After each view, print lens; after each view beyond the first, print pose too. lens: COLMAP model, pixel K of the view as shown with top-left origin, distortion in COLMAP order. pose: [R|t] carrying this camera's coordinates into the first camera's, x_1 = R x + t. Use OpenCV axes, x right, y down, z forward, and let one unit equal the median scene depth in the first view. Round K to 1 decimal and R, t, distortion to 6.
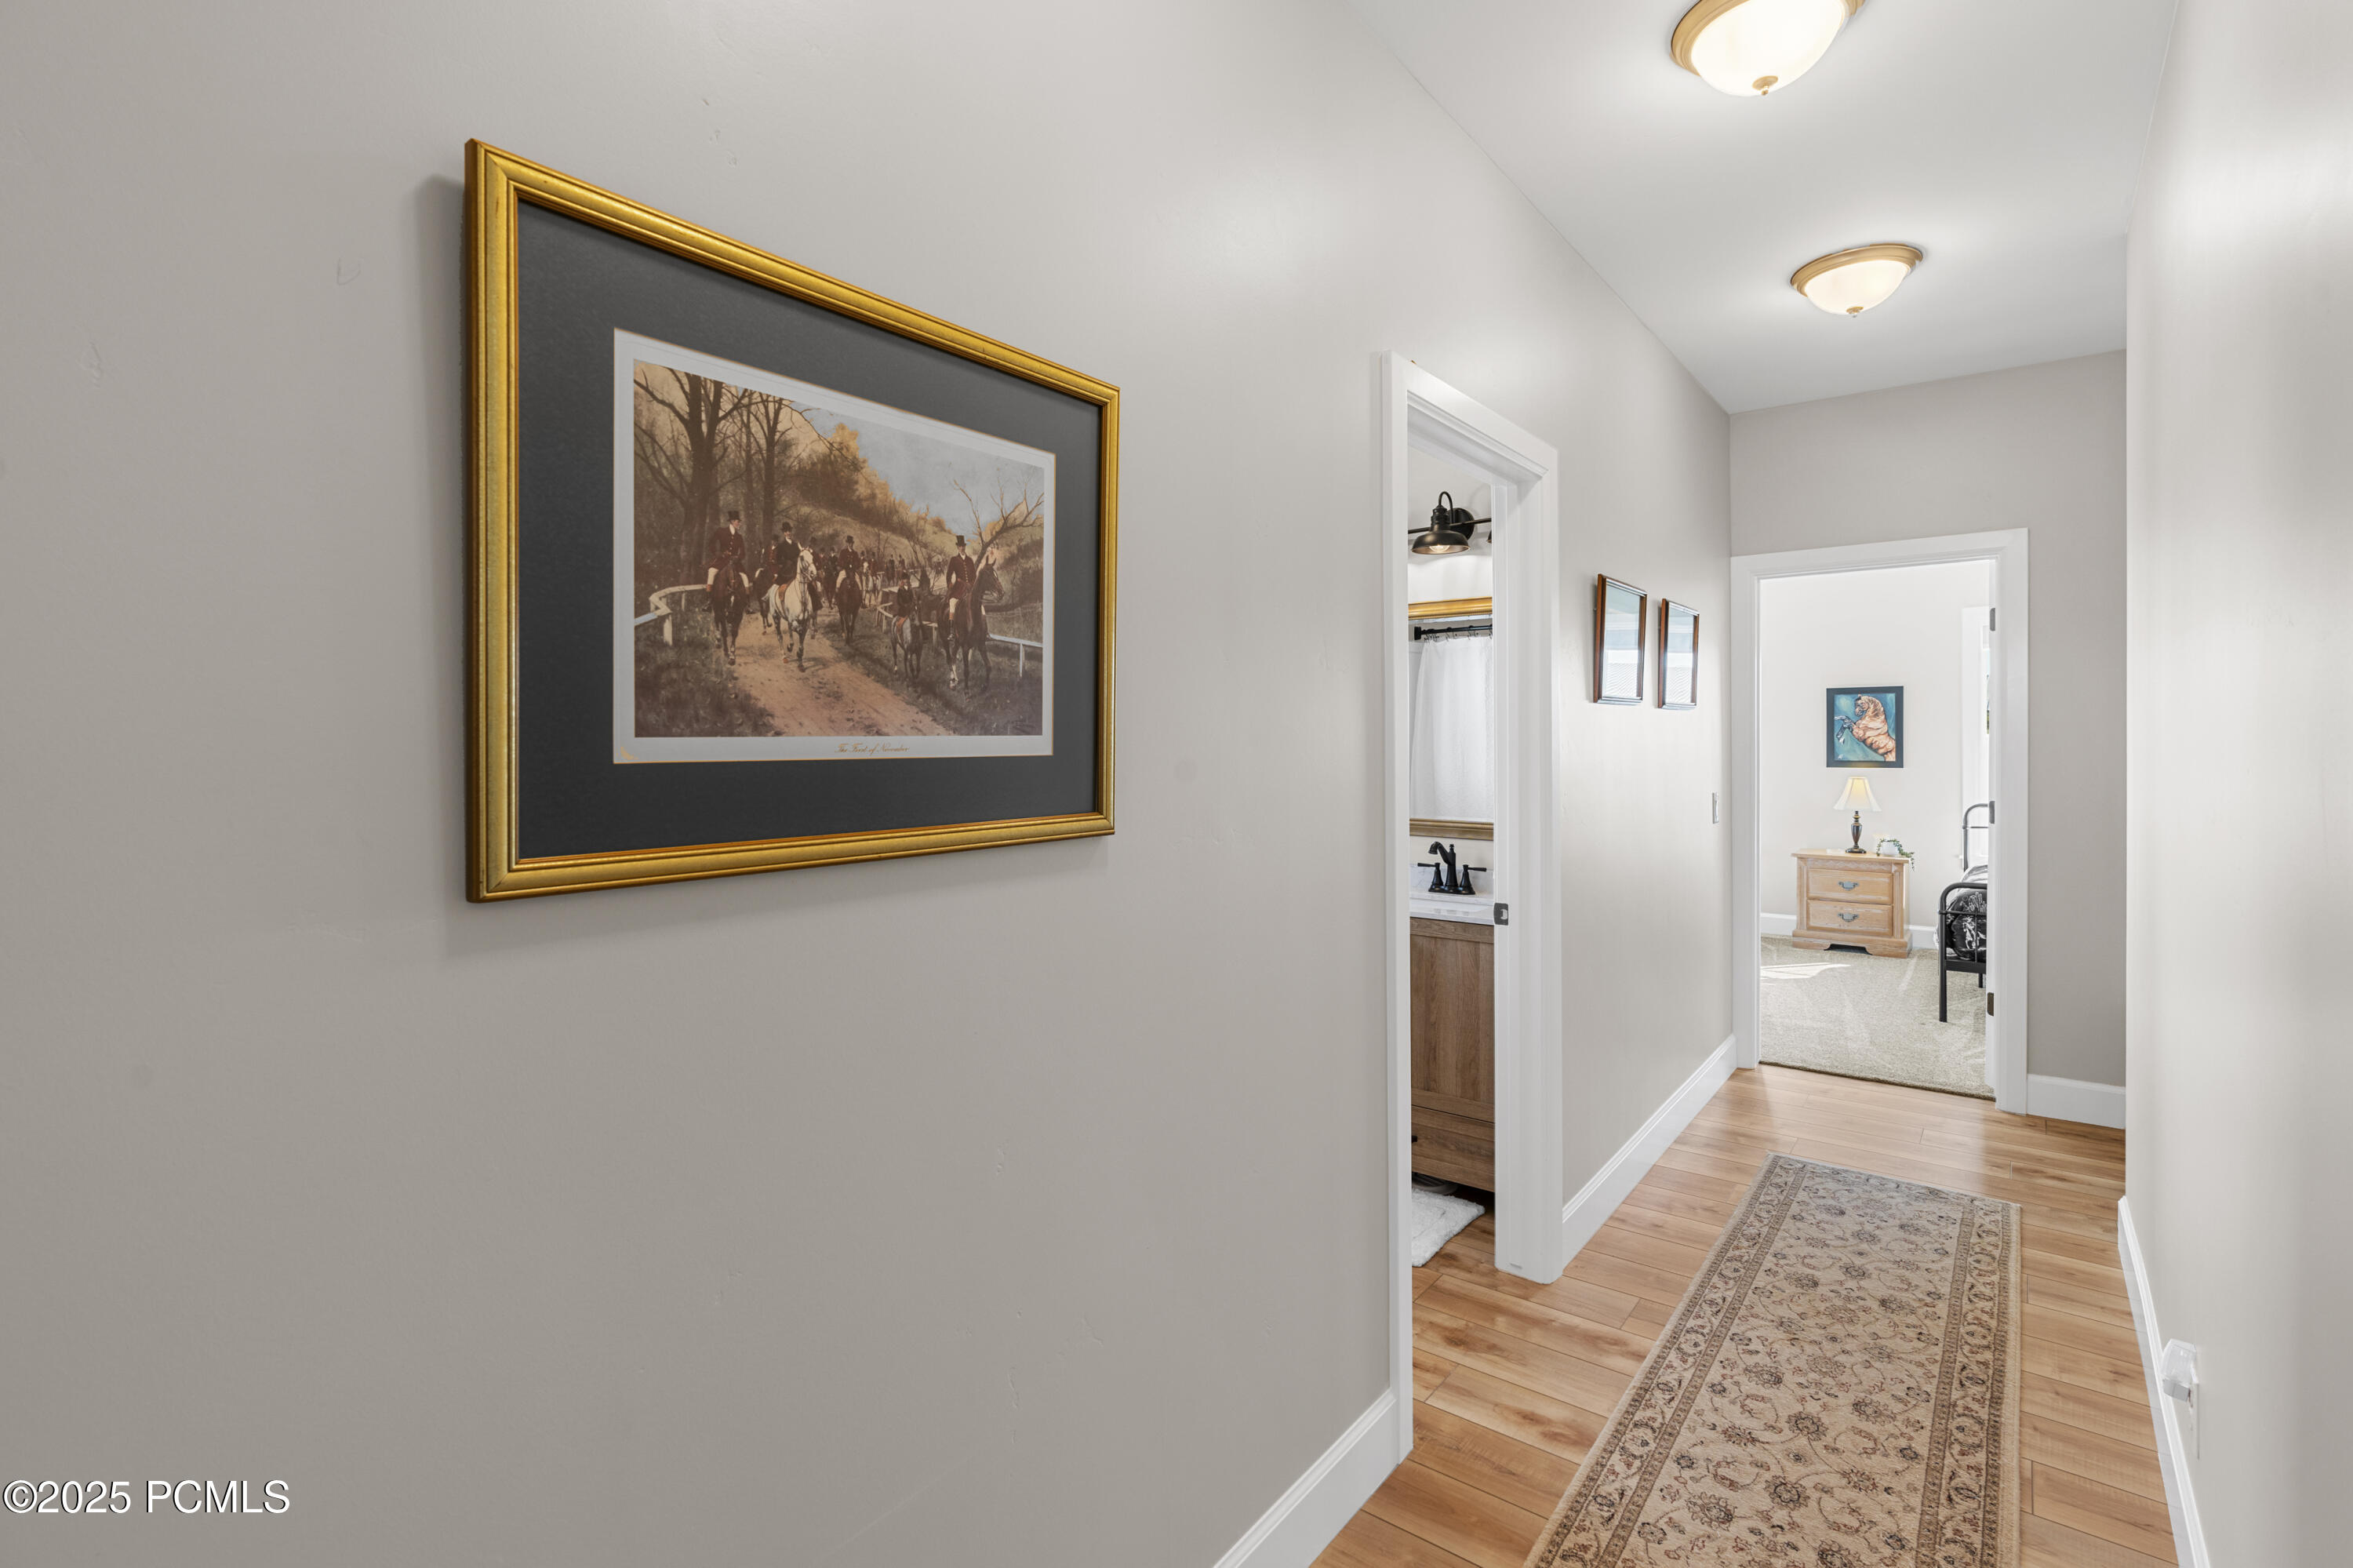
lens RADIAL K [[1070.0, 0, 1183.0], [0, 1070.0, 762.8], [0, 0, 1]] dist [-0.005997, -0.000103]
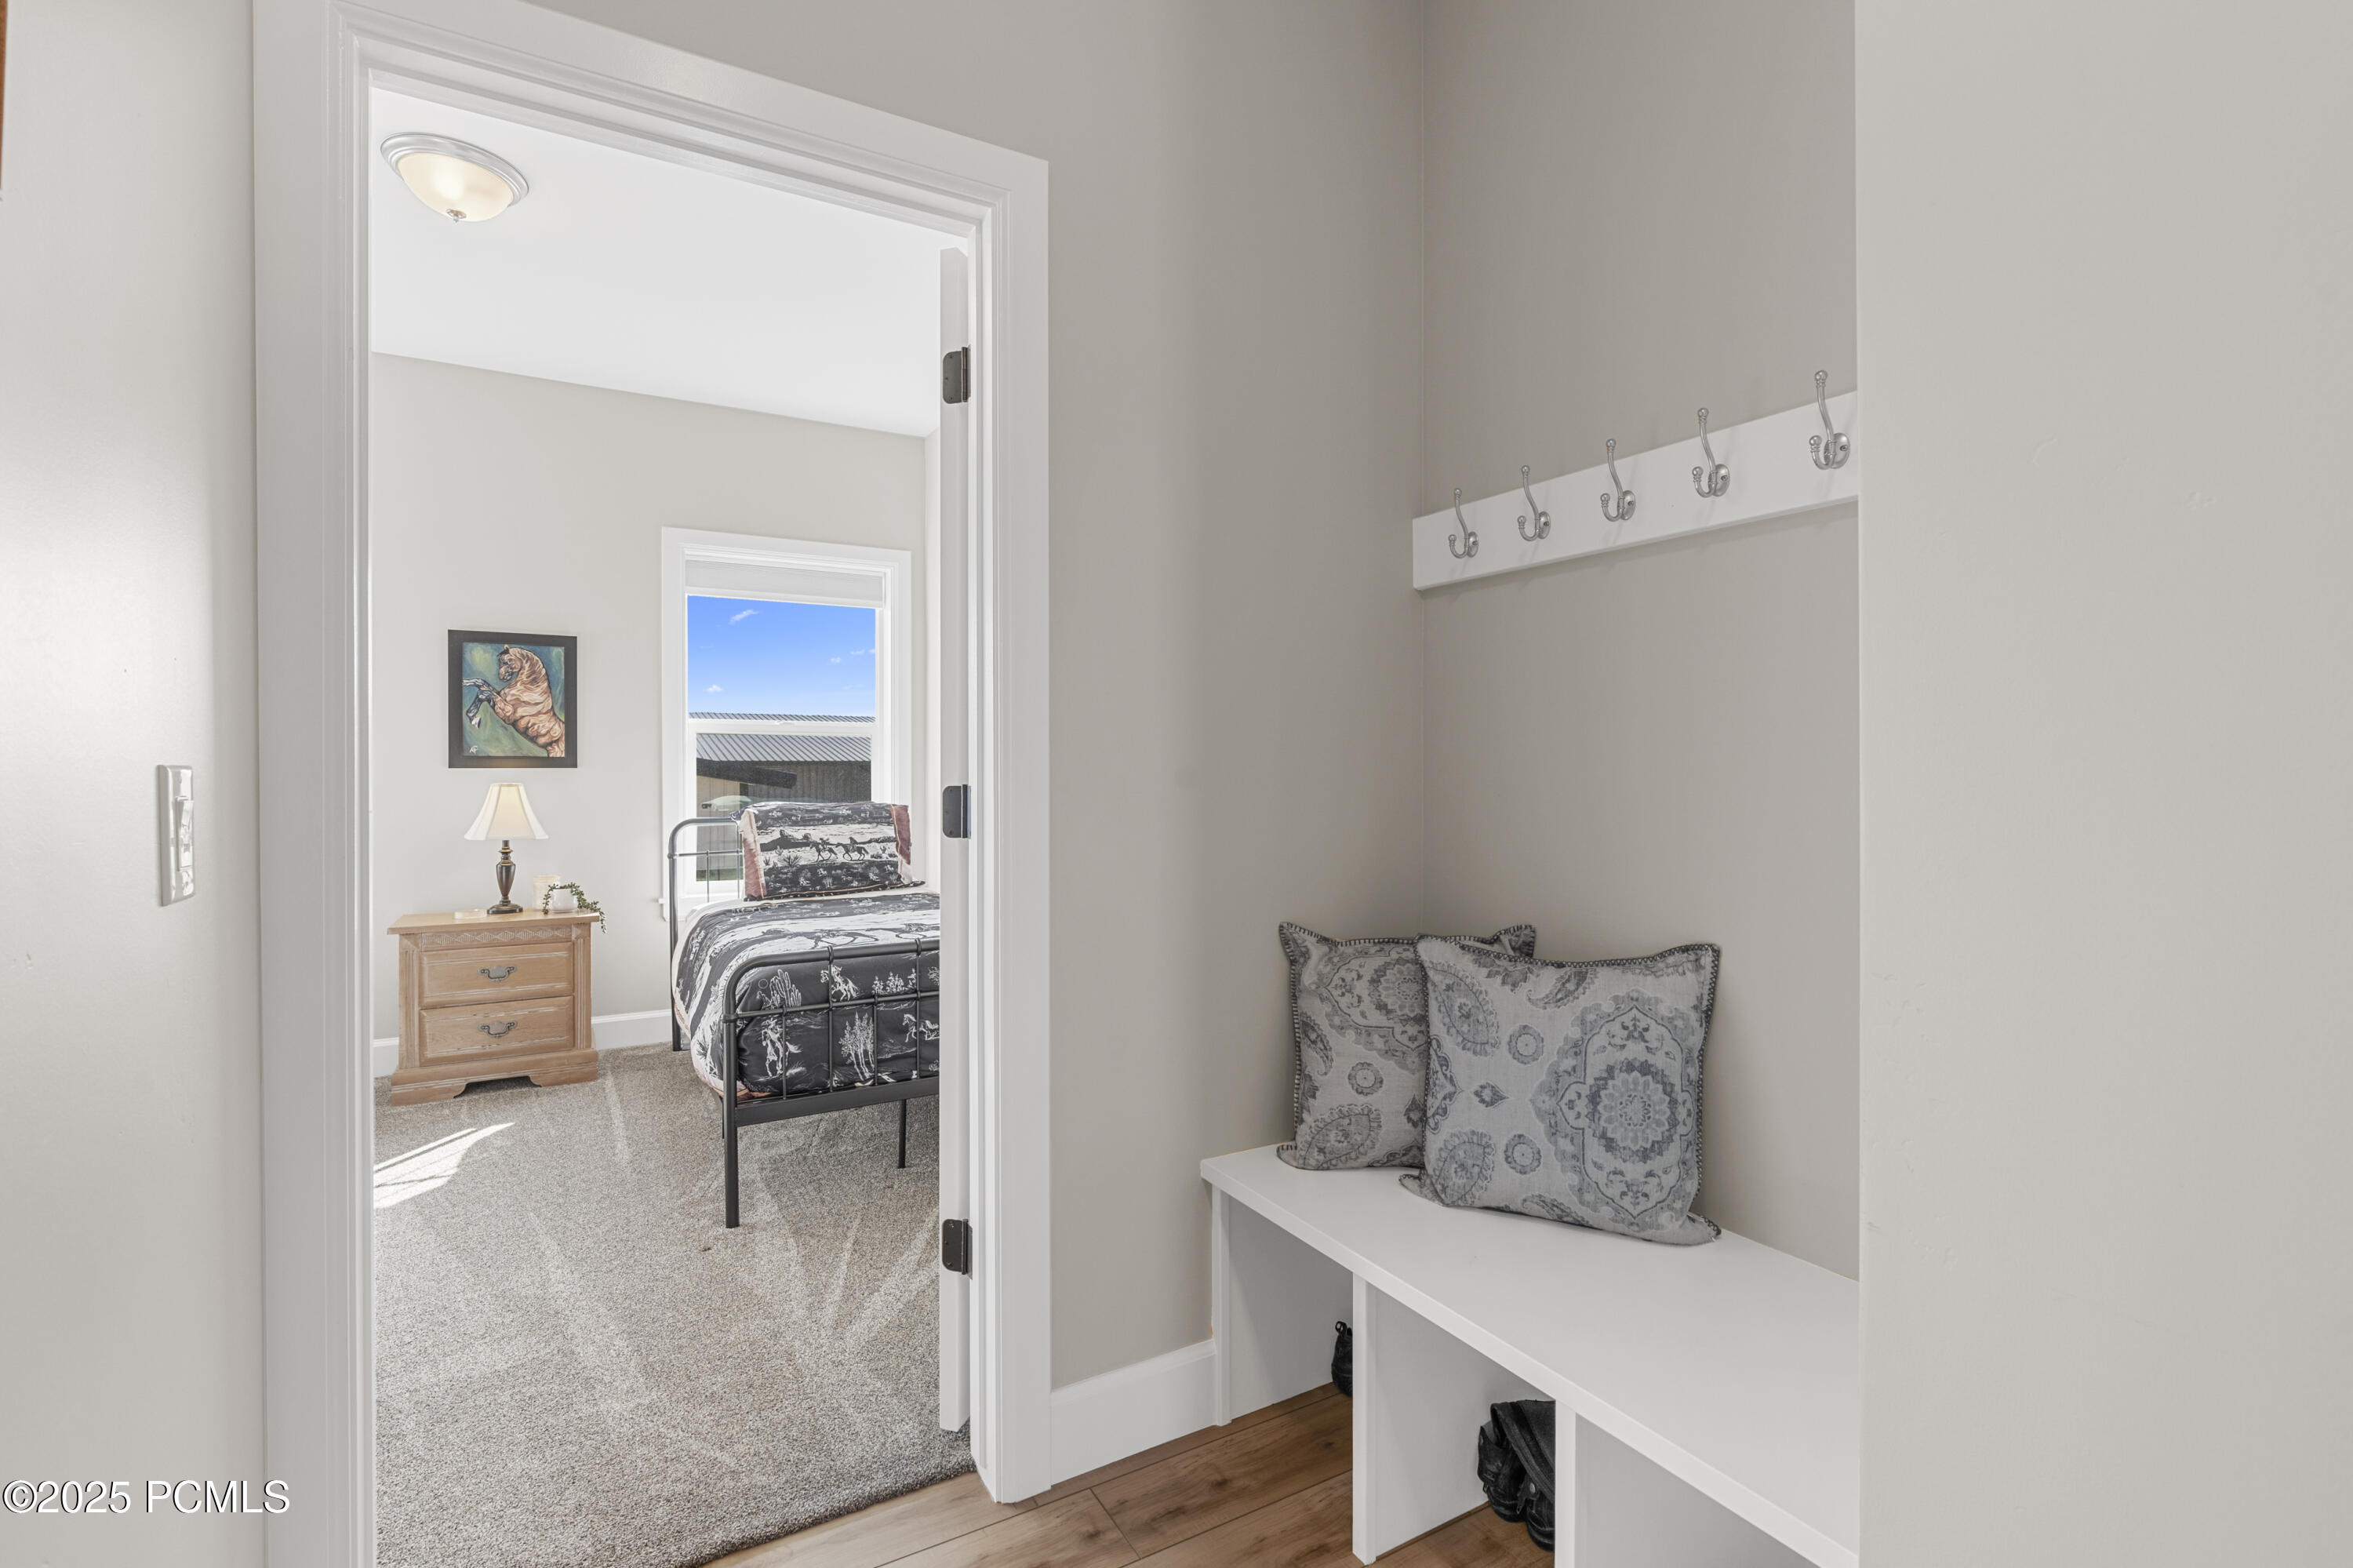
lens RADIAL K [[1070.0, 0, 1183.0], [0, 1070.0, 762.8], [0, 0, 1]] dist [-0.005997, -0.000103]
pose [[0.368458, 0.012514, 0.929560, 0.224796], [0.019280, 0.999591, -0.021099, 0.022138], [-0.929444, 0.025696, 0.368066, 0.440959]]
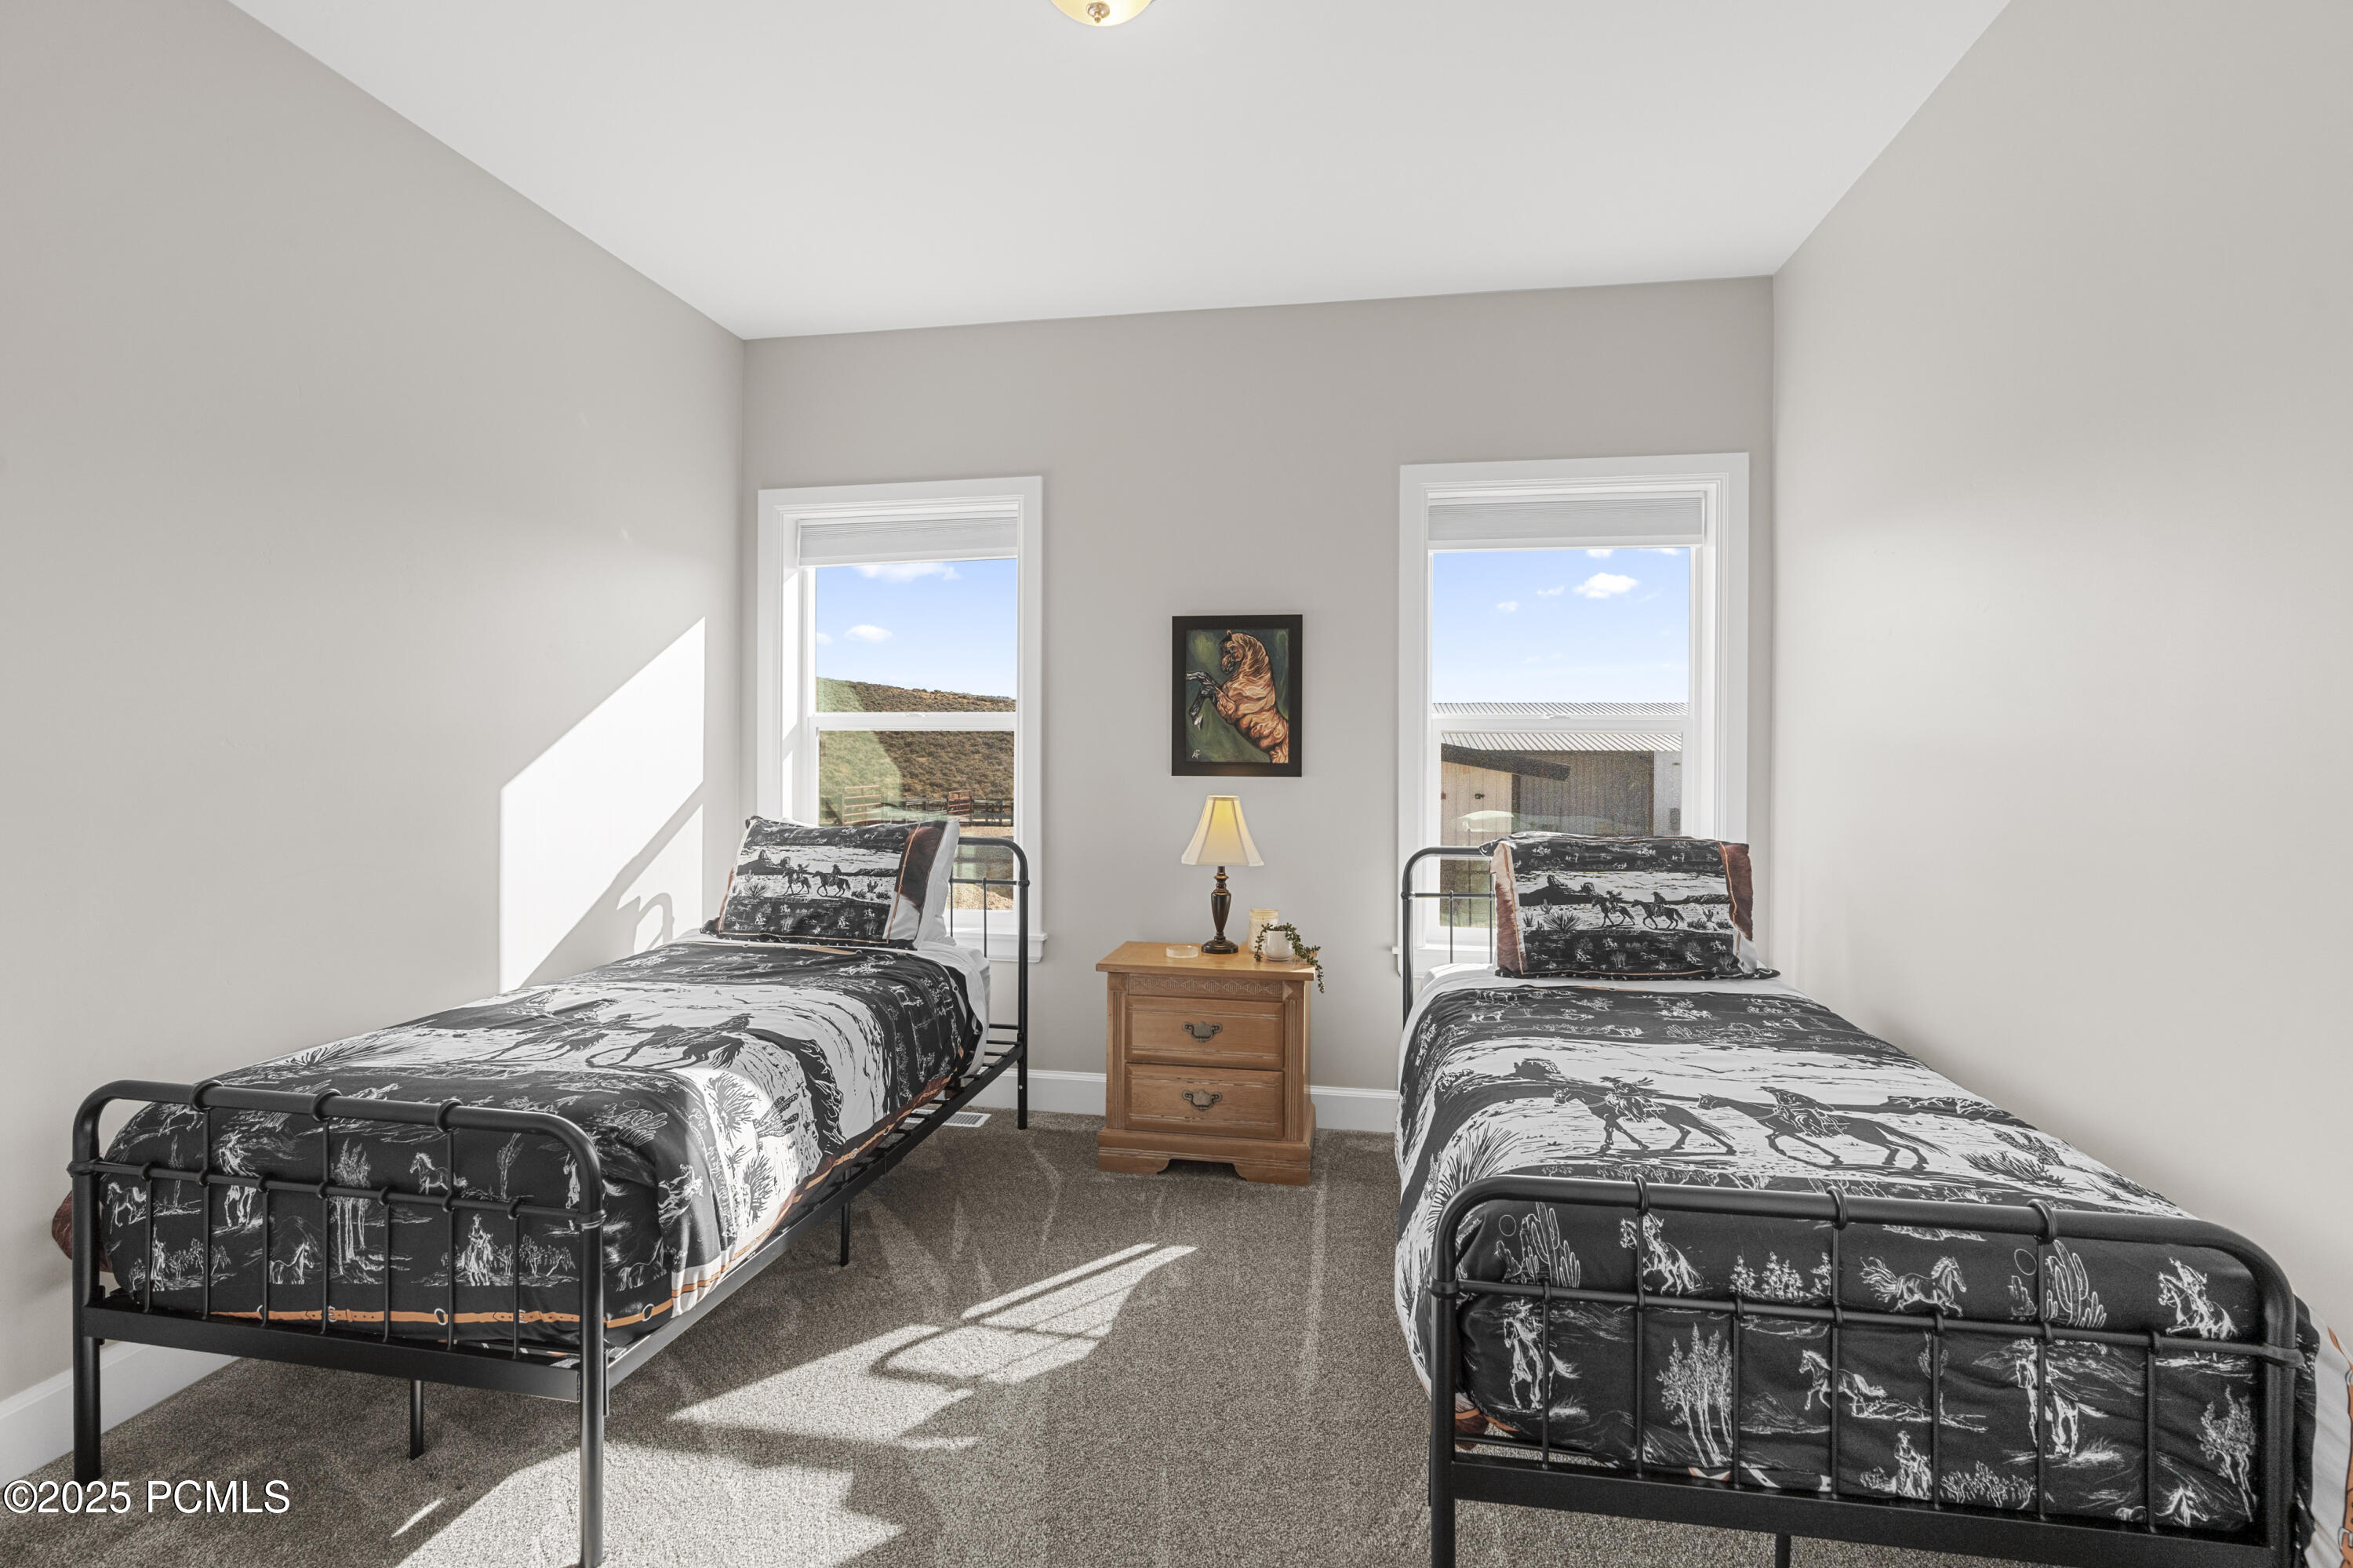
lens RADIAL K [[1070.0, 0, 1183.0], [0, 1070.0, 762.8], [0, 0, 1]] dist [-0.005997, -0.000103]
pose [[0.877813, 0.011956, 0.478854, 0.383892], [-0.004794, 0.999858, -0.016175, 0.006722], [-0.478979, 0.011903, 0.877745, 0.583188]]
